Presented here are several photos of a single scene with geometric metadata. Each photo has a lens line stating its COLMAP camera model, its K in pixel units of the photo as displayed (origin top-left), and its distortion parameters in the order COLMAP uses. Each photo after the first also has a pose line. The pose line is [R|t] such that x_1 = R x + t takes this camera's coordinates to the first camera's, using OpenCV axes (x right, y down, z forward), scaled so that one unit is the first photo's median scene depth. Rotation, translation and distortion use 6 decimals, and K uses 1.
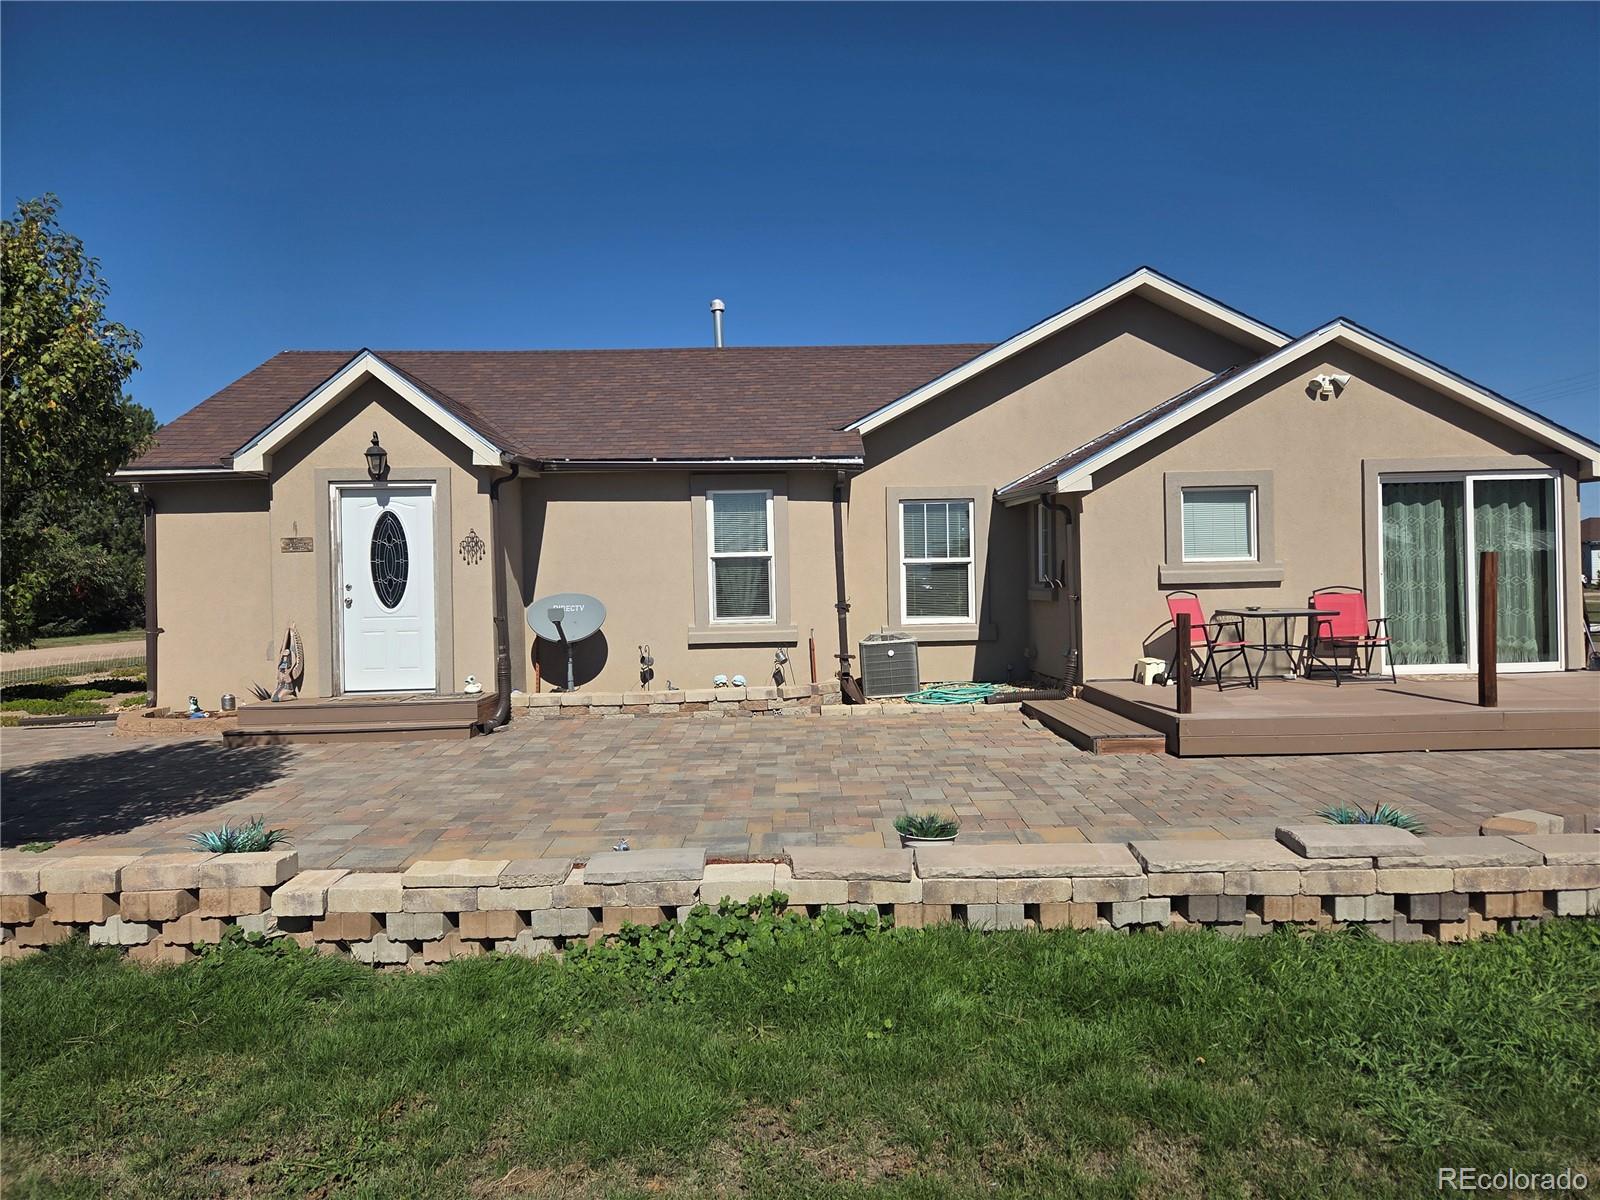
lens RADIAL K [[1057.5, 0, 809.3], [0, 1057.5, 597.1], [0, 0, 1]] dist [0.010223, 0.000235]
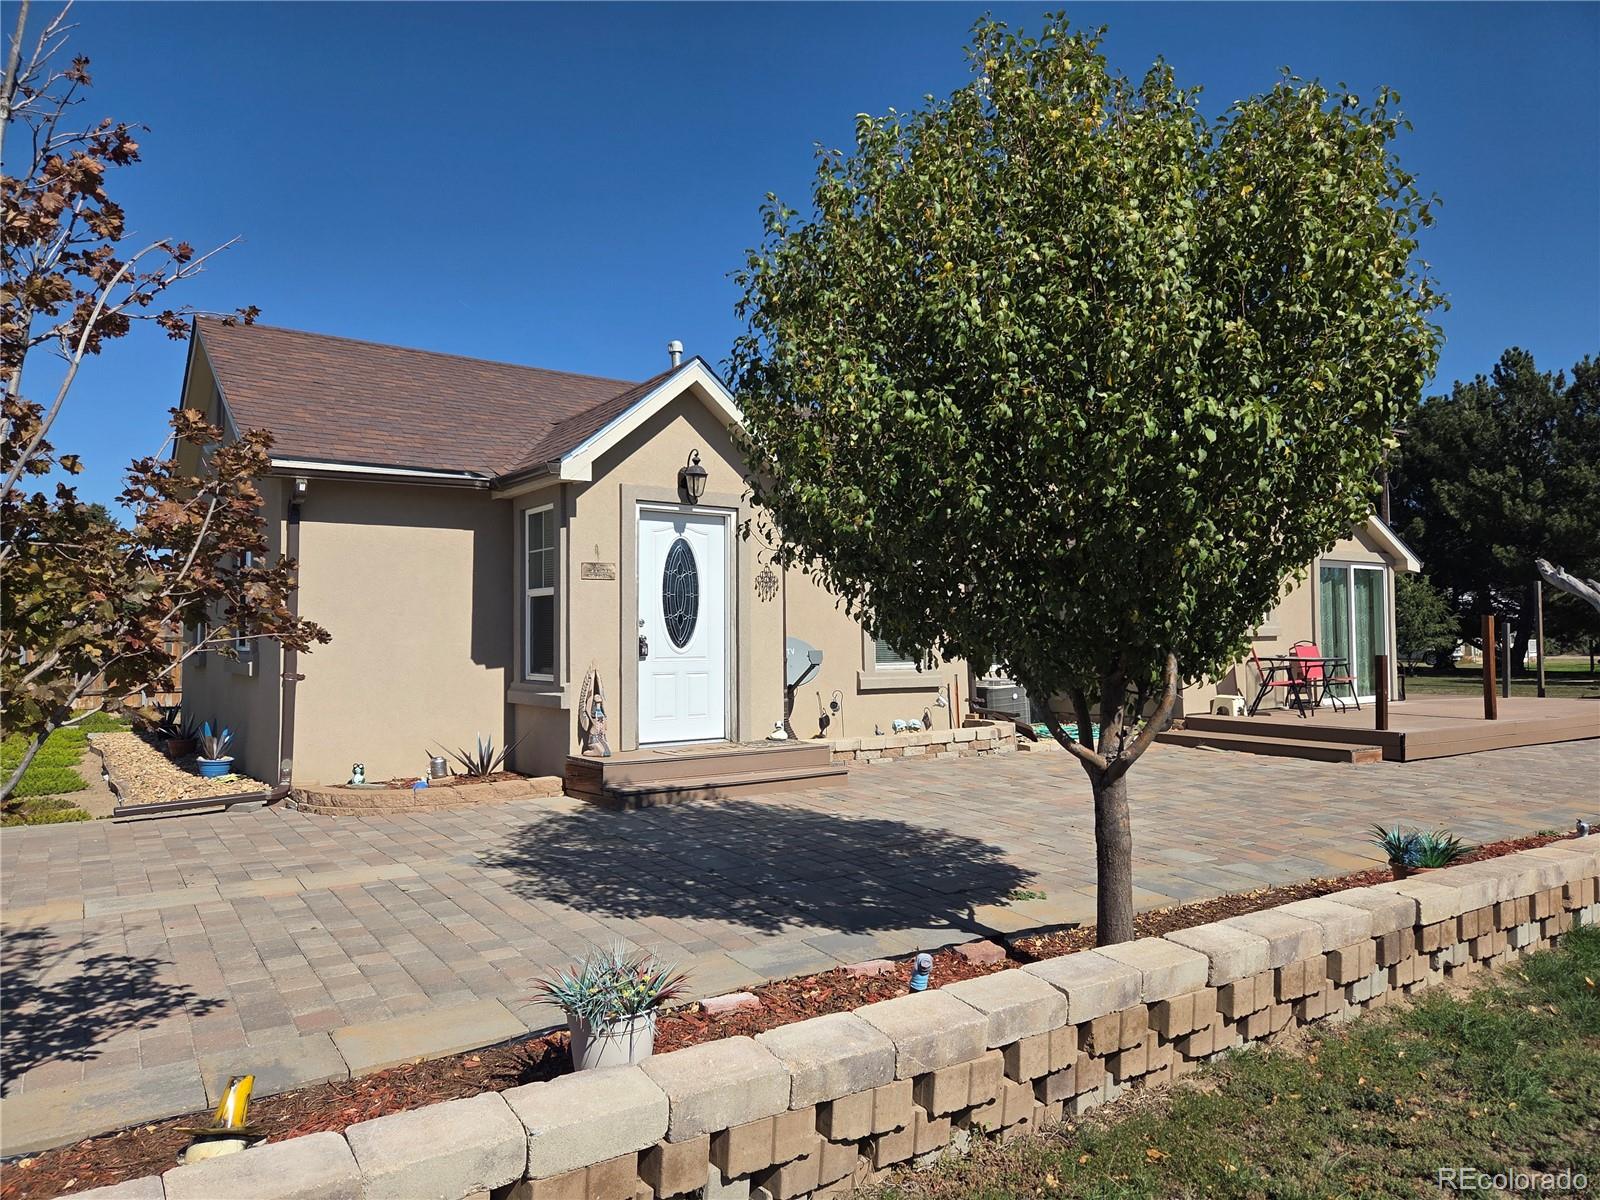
lens RADIAL K [[1057.5, 0, 809.4], [0, 1057.5, 602.9], [0, 0, 1]] dist [0.010223, 0.000235]
pose [[0.844681, 0.035035, 0.534123, -0.778048], [-0.004380, 0.998275, -0.058554, 0.024061], [-0.535253, 0.047120, 0.843377, 0.196916]]
